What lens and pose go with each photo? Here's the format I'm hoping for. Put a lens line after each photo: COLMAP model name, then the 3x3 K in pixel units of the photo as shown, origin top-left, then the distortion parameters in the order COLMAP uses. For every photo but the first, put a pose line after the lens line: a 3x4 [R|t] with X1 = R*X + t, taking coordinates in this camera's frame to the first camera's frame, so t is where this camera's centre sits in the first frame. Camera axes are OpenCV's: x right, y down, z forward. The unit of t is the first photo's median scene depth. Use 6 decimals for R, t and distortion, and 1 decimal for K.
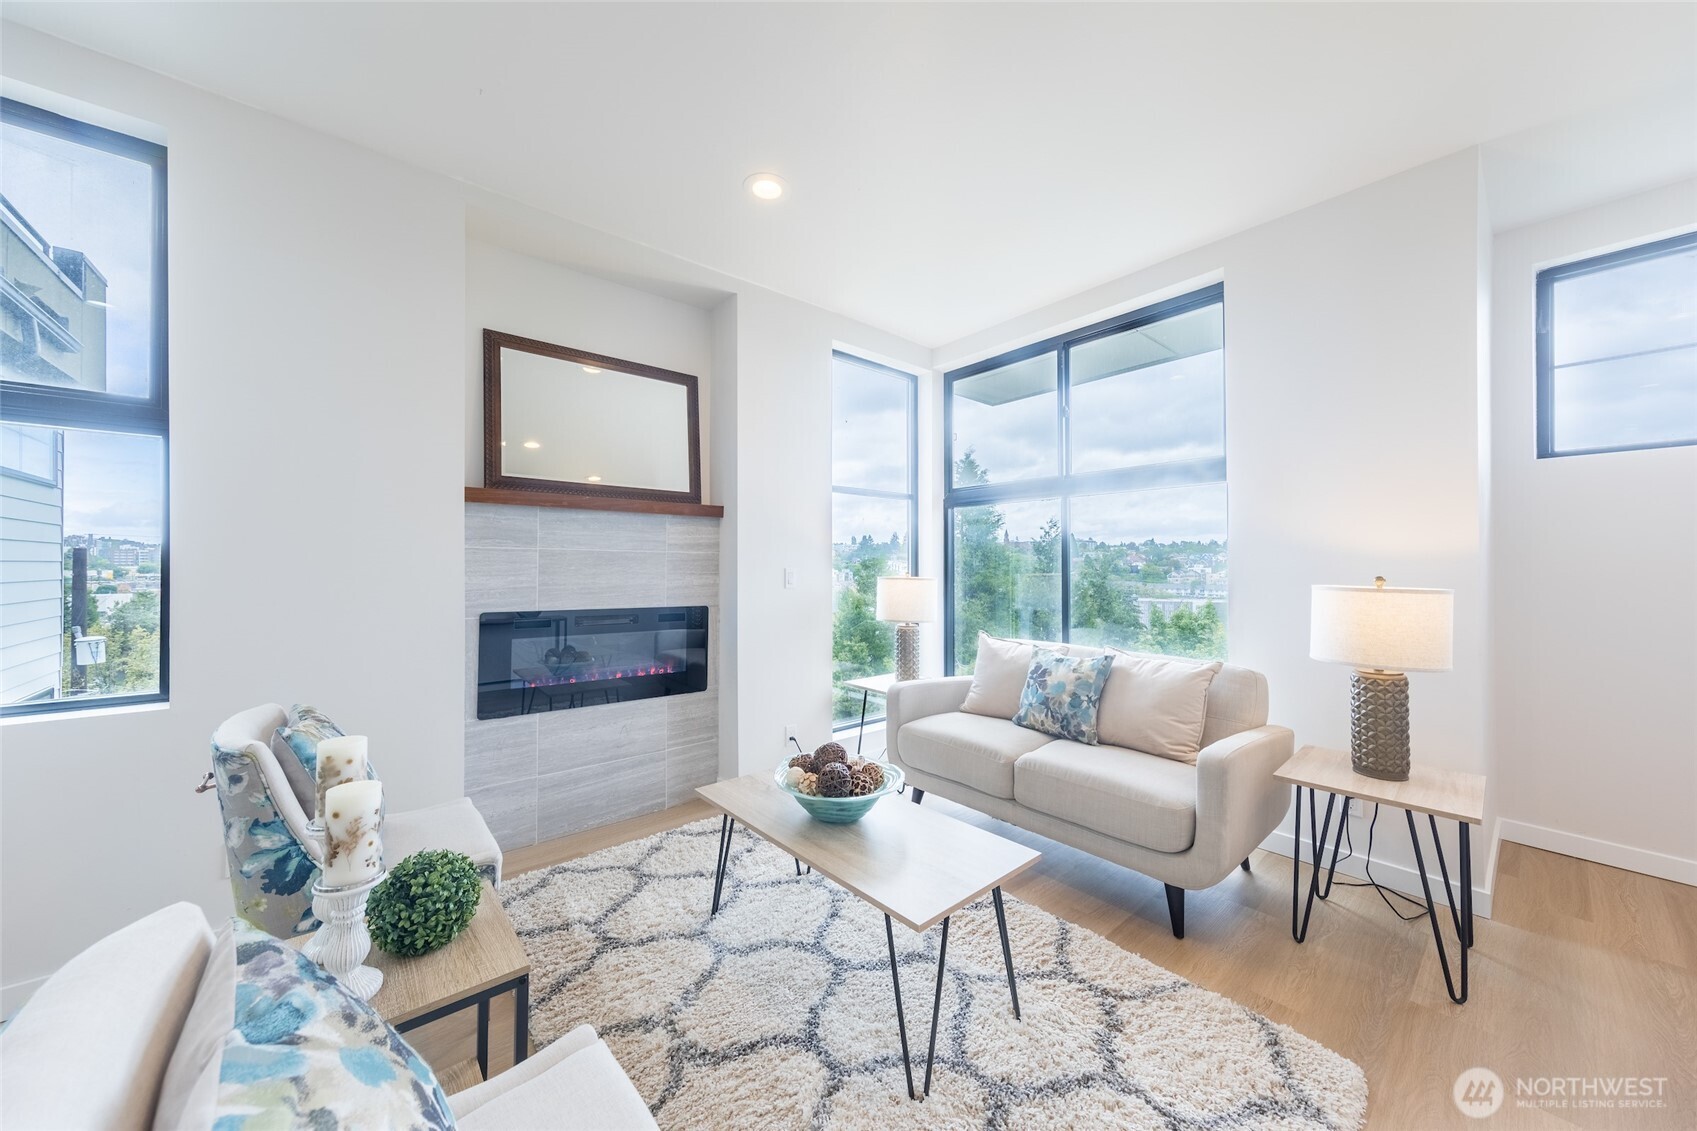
lens RADIAL K [[591.2, 0, 849.4], [0, 591.2, 561.0], [0, 0, 1]] dist [-0.000034, -0.000008]
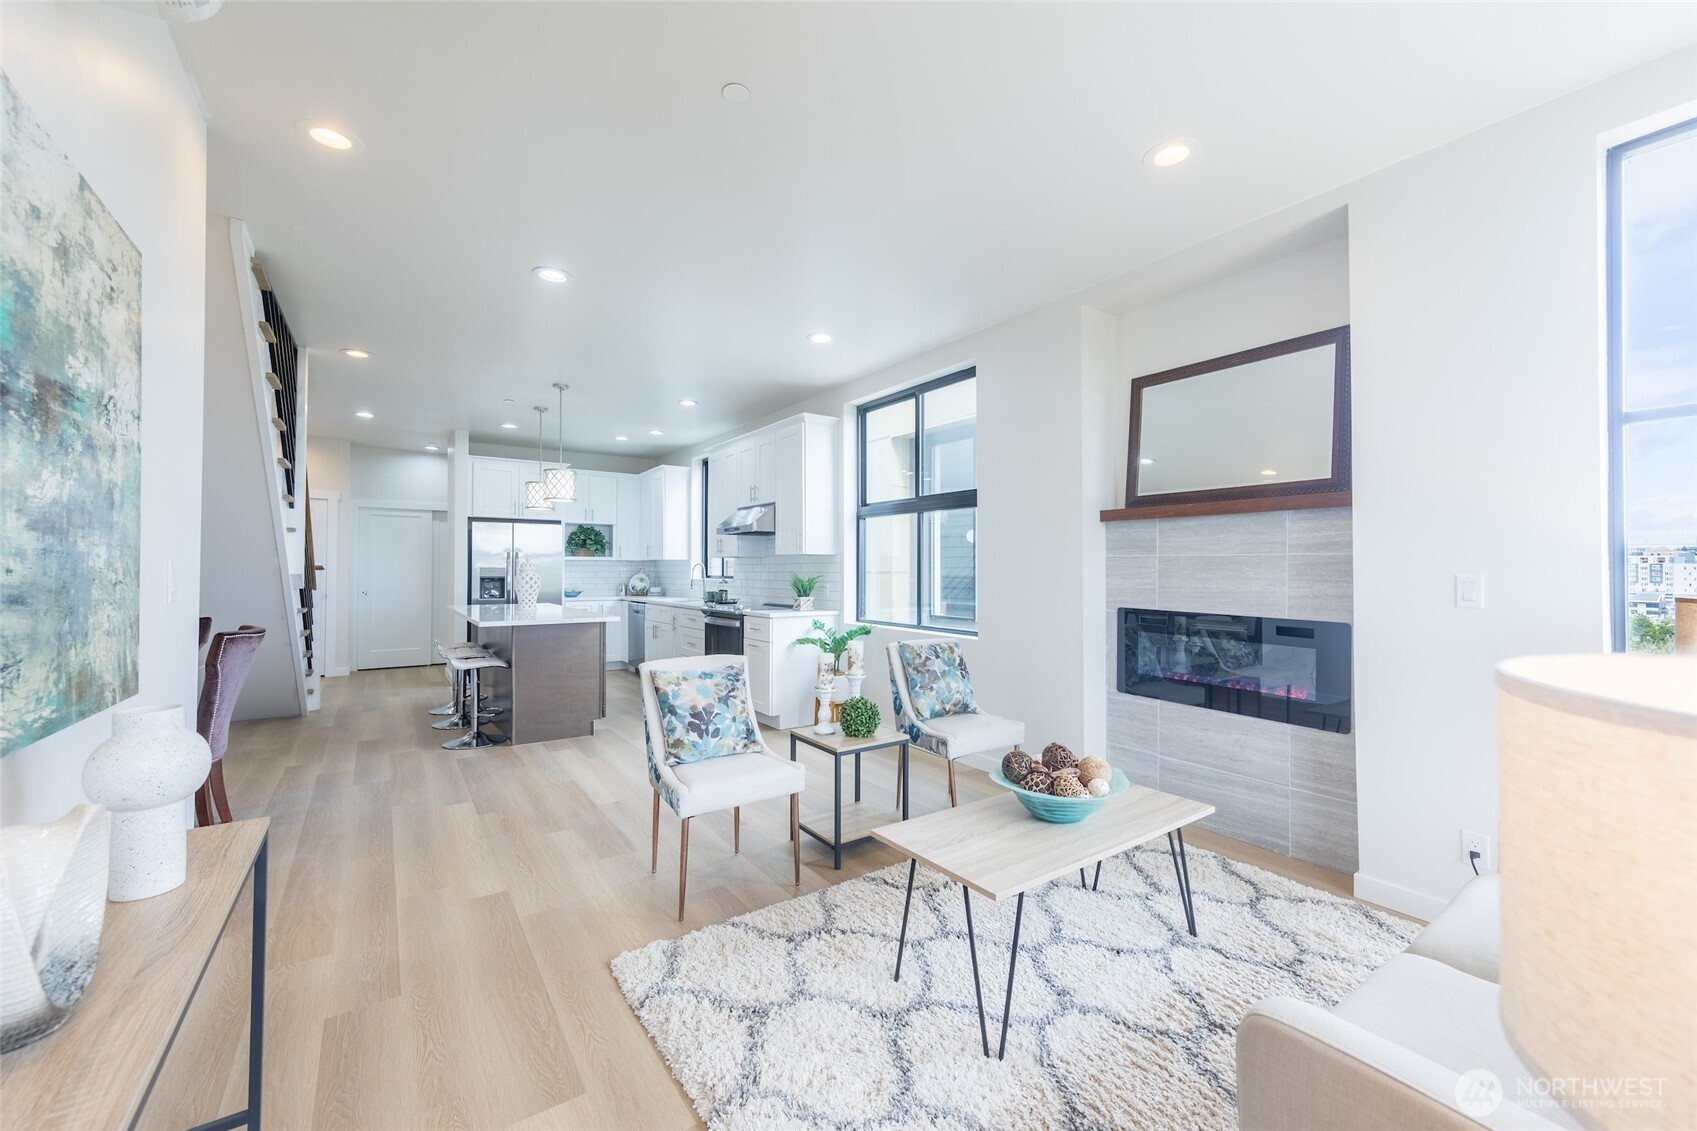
lens RADIAL K [[656.1, 0, 847.4], [0, 656.1, 561.2], [0, 0, 1]] dist [0.003272, 0.000246]
pose [[-0.091413, -0.014171, -0.995712, 0.776612], [0.004856, 0.999881, -0.014676, 0.006056], [0.995801, -0.006176, -0.091333, 0.509588]]
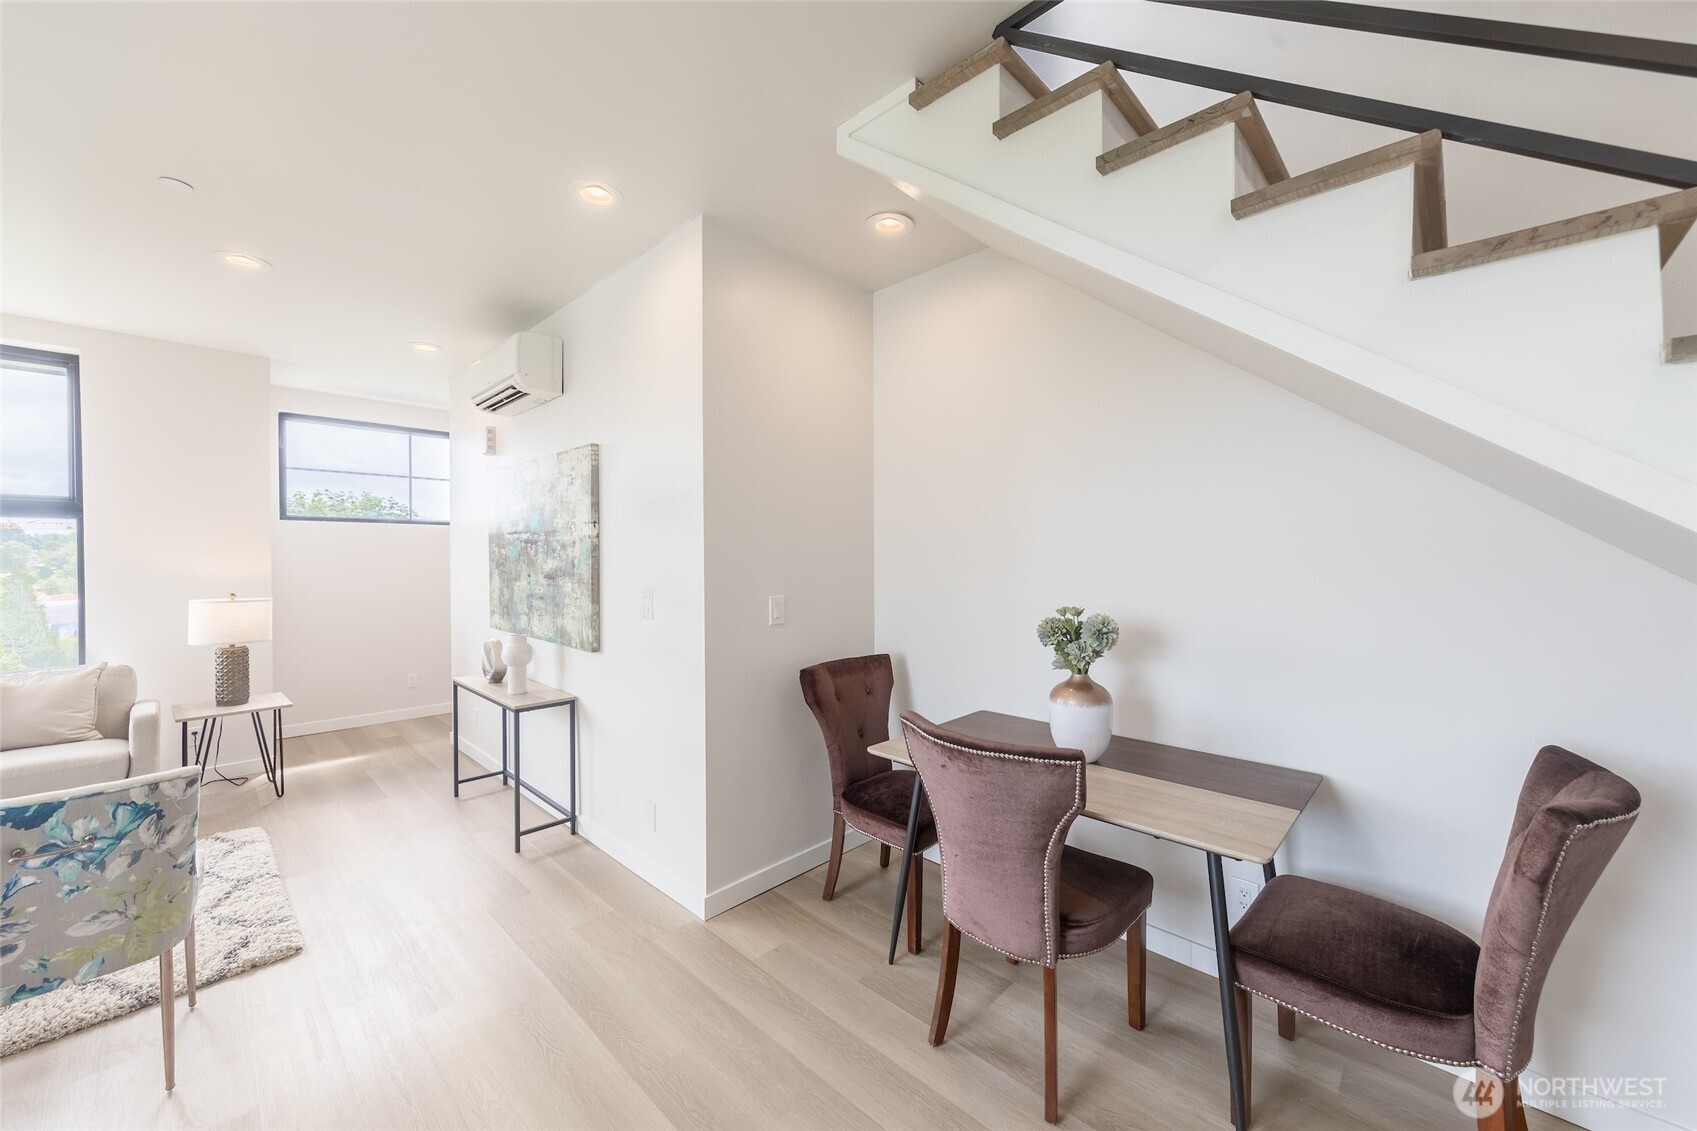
lens RADIAL K [[640.0, 0, 852.4], [0, 640.0, 560.6], [0, 0, 1]] dist [0.006157, 0.000028]
pose [[-0.110163, -0.008459, 0.993878, -0.942454], [-0.002069, 0.999964, 0.008282, -0.069400], [-0.993911, -0.001144, -0.110176, -0.490967]]
